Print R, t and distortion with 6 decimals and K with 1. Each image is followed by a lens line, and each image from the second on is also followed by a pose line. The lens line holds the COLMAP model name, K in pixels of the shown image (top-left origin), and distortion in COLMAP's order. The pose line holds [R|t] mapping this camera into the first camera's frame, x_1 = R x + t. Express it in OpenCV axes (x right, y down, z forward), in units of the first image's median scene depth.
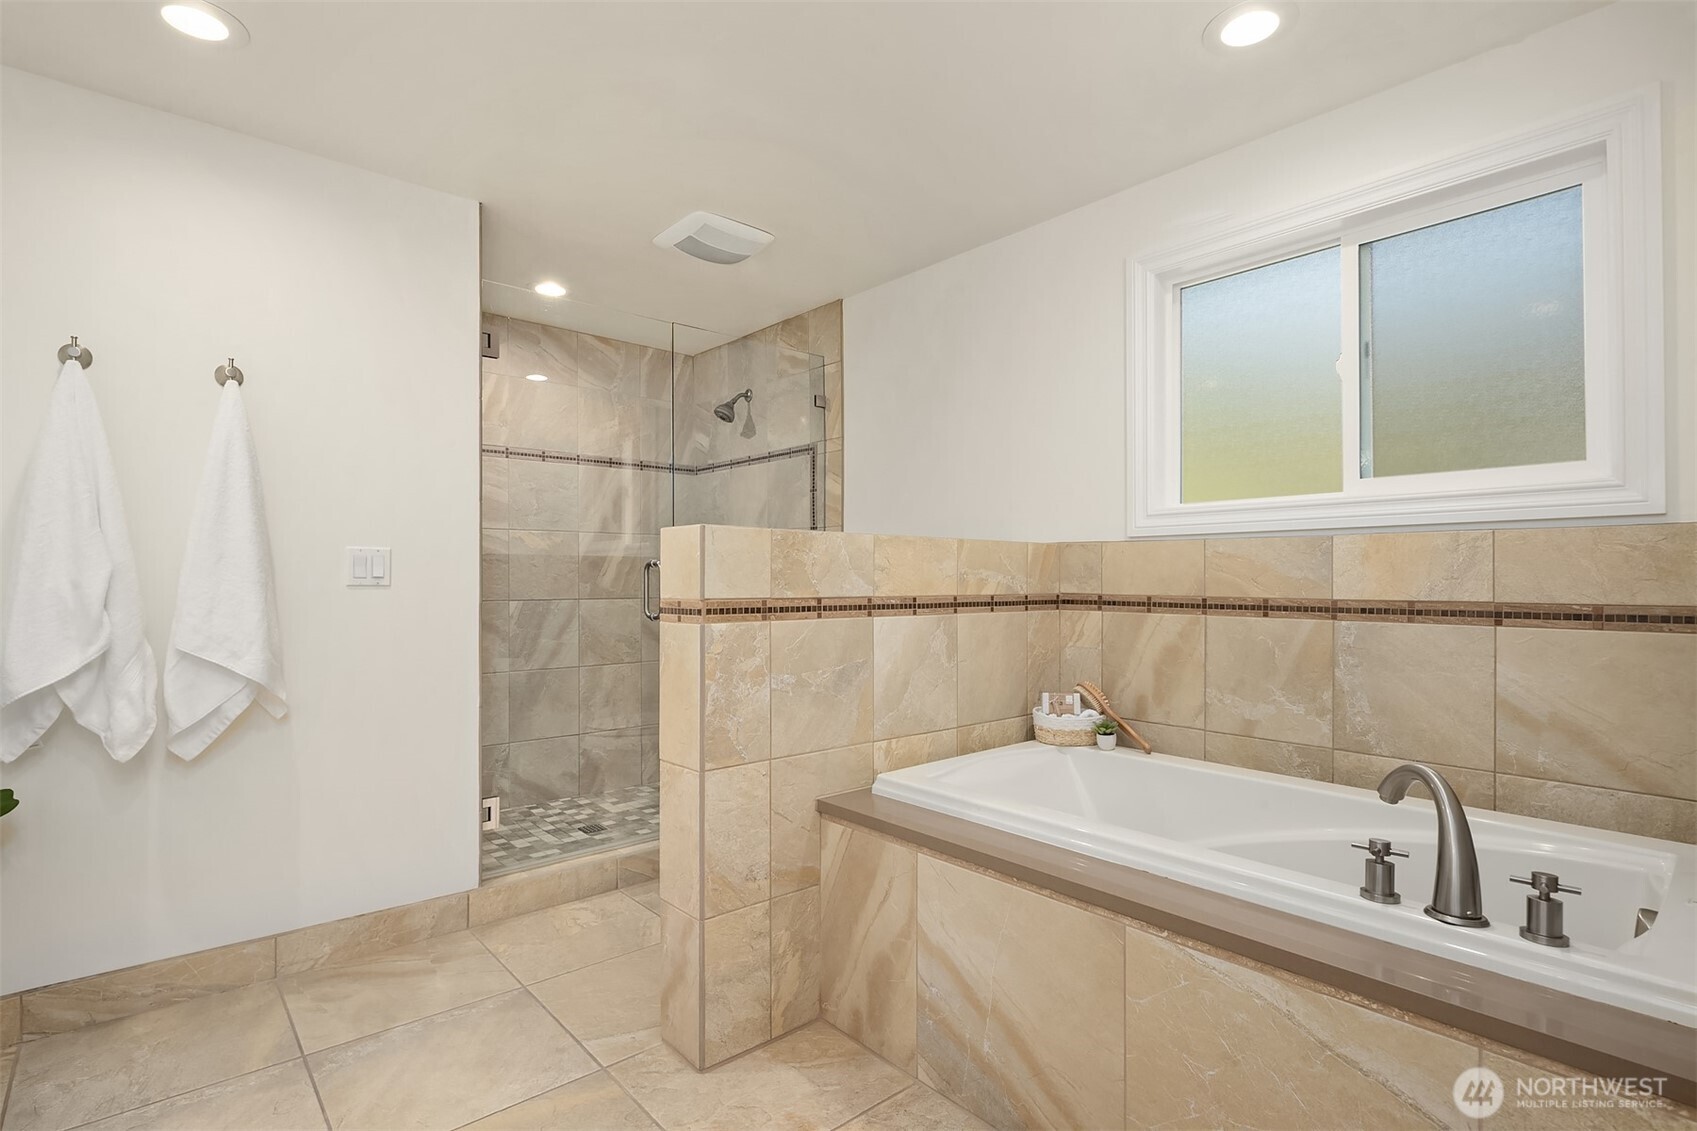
lens RADIAL K [[819.5, 0, 849.9], [0, 819.5, 577.5], [0, 0, 1]] dist [0.008278, -0.006001]
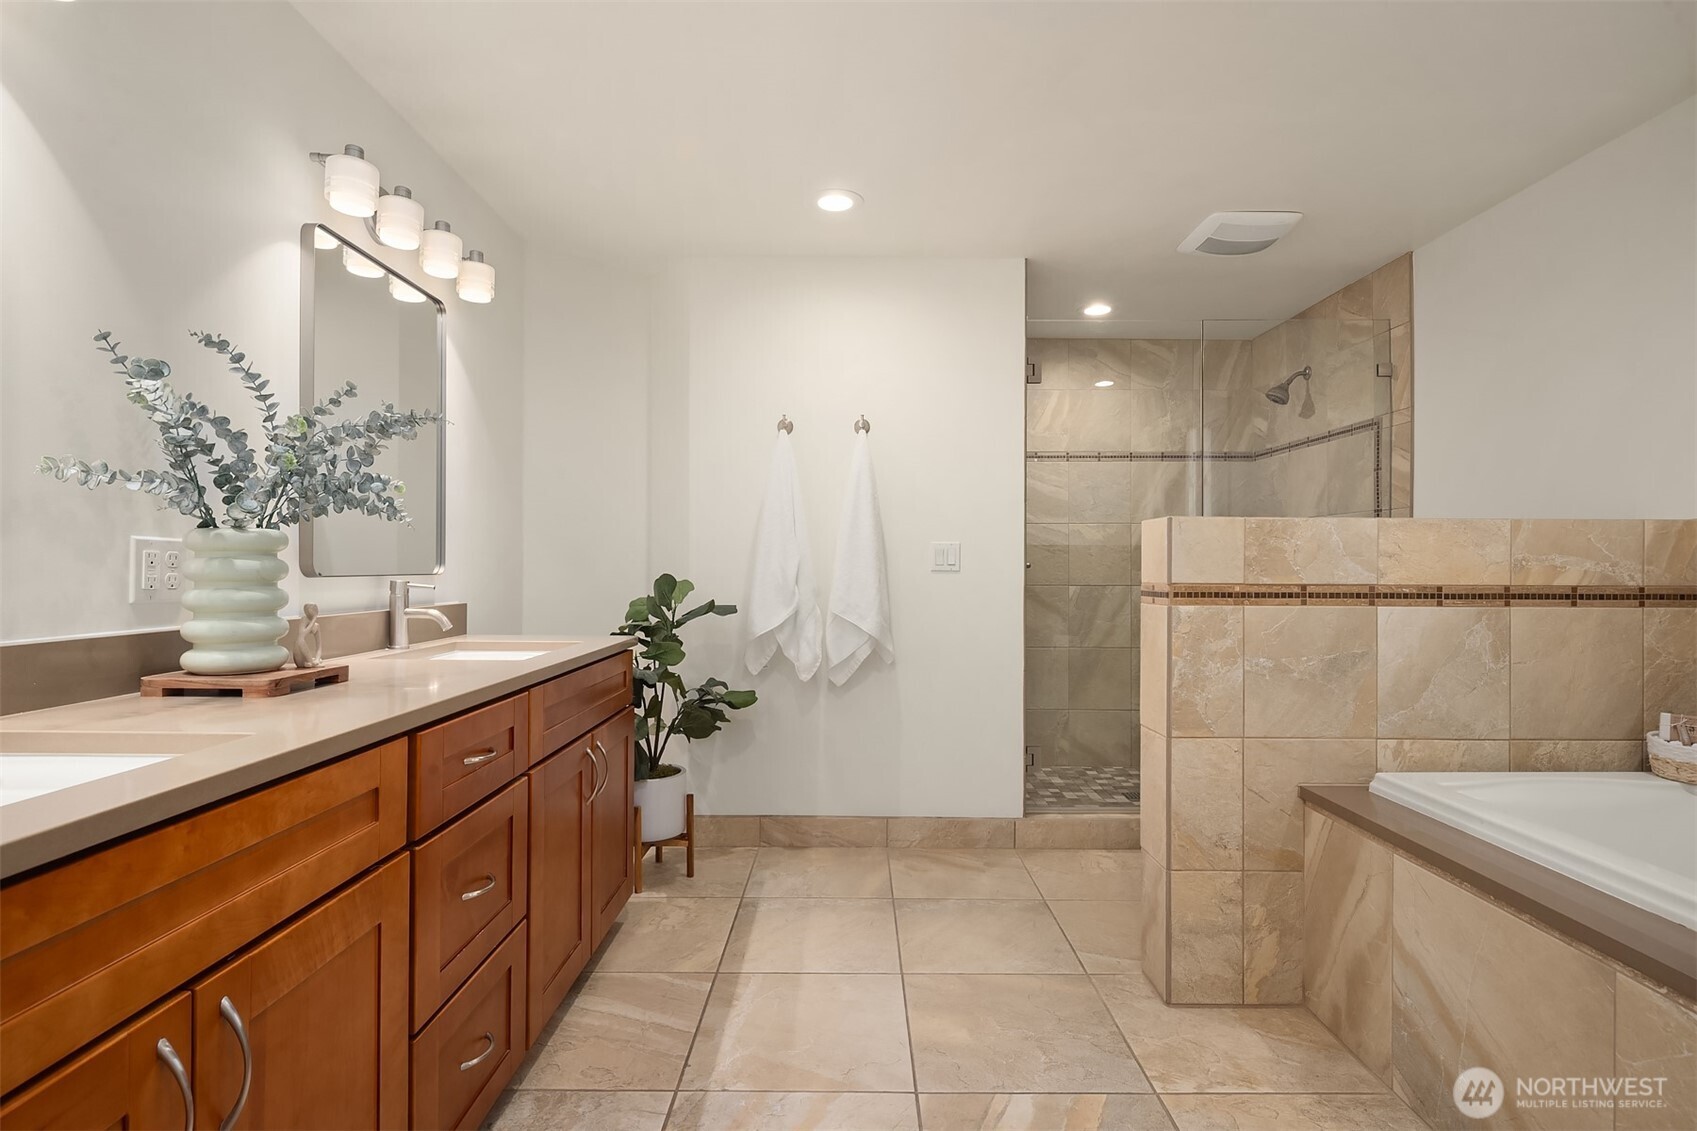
lens RADIAL K [[817.1, 0, 848.5], [0, 817.1, 565.5], [0, 0, 1]] dist [0.000127, -0.000143]
pose [[0.748881, 0.000263, -0.662704, 0.195300], [-0.001310, 0.999999, -0.001084, 0.003151], [0.662703, 0.001680, 0.748880, -0.105490]]
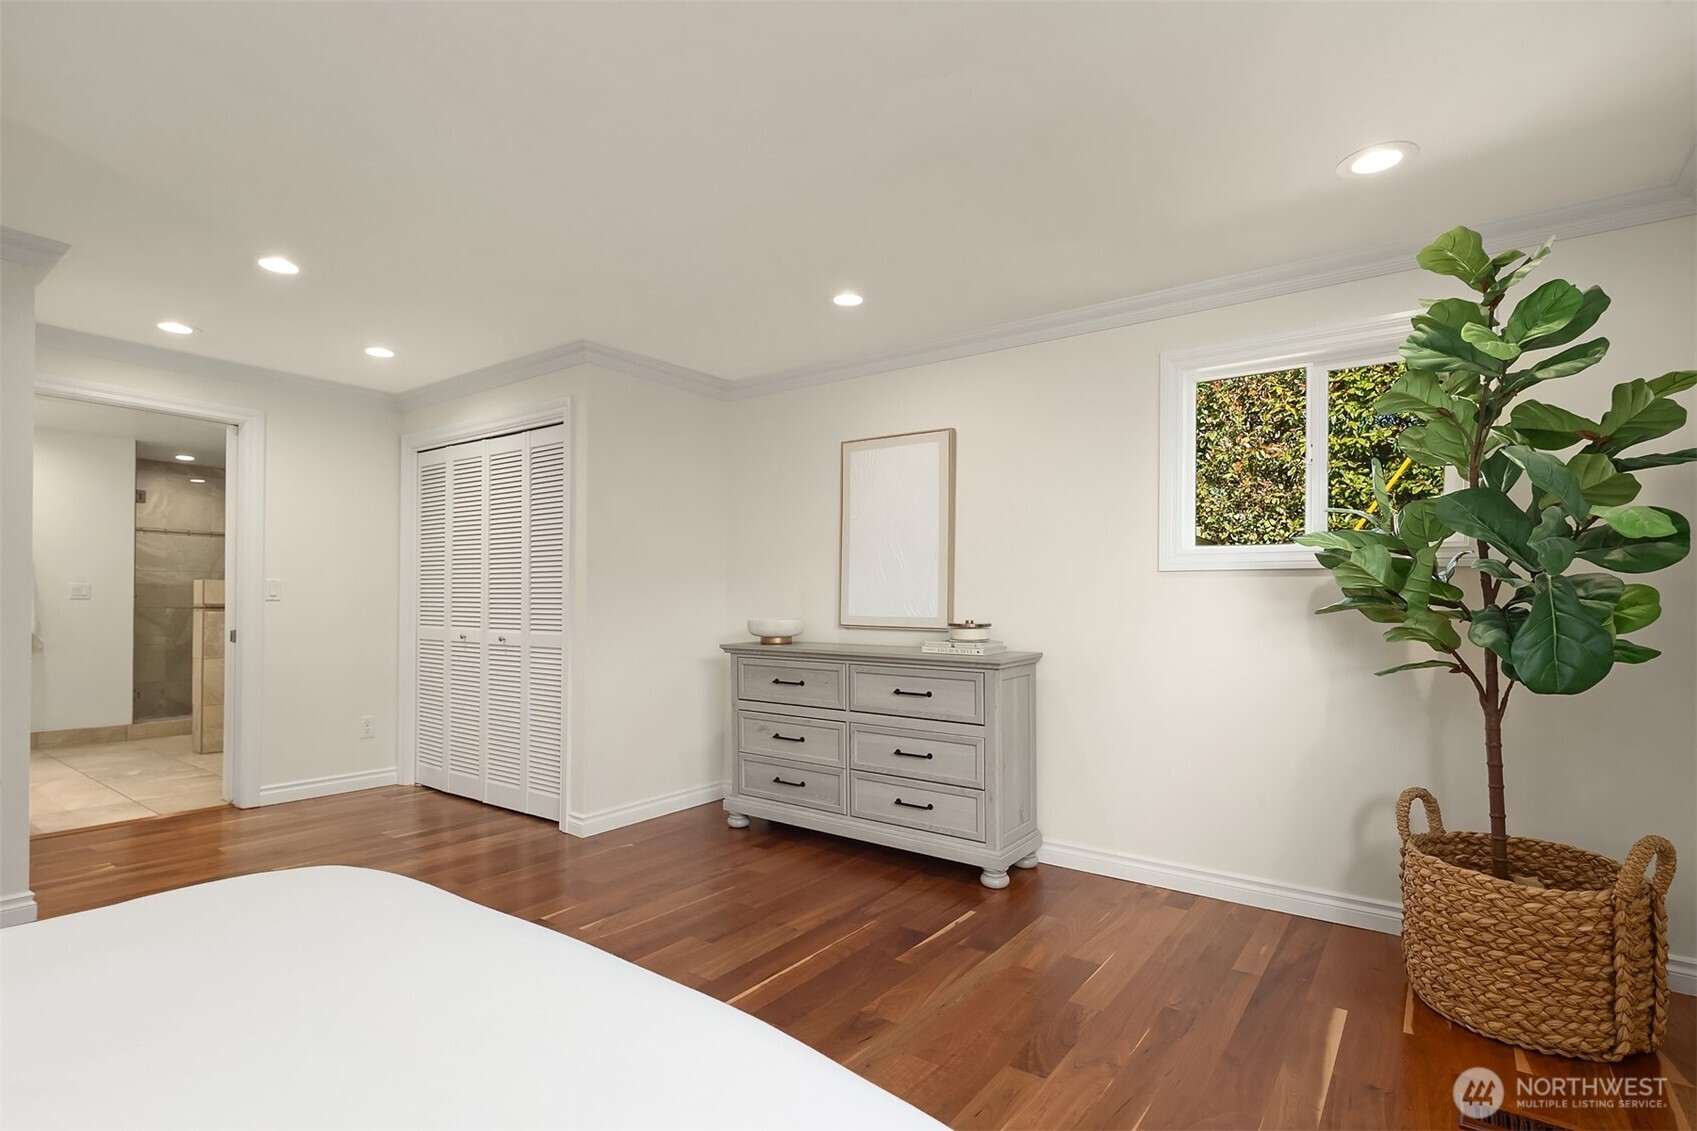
lens RADIAL K [[821.7, 0, 846.0], [0, 821.7, 598.7], [0, 0, 1]] dist [-0.000579, -0.000054]
pose [[0.977699, 0.008863, 0.209822, 1.324196], [-0.008806, 0.999961, -0.001201, -0.009017], [-0.209824, -0.000673, 0.977739, -2.188495]]
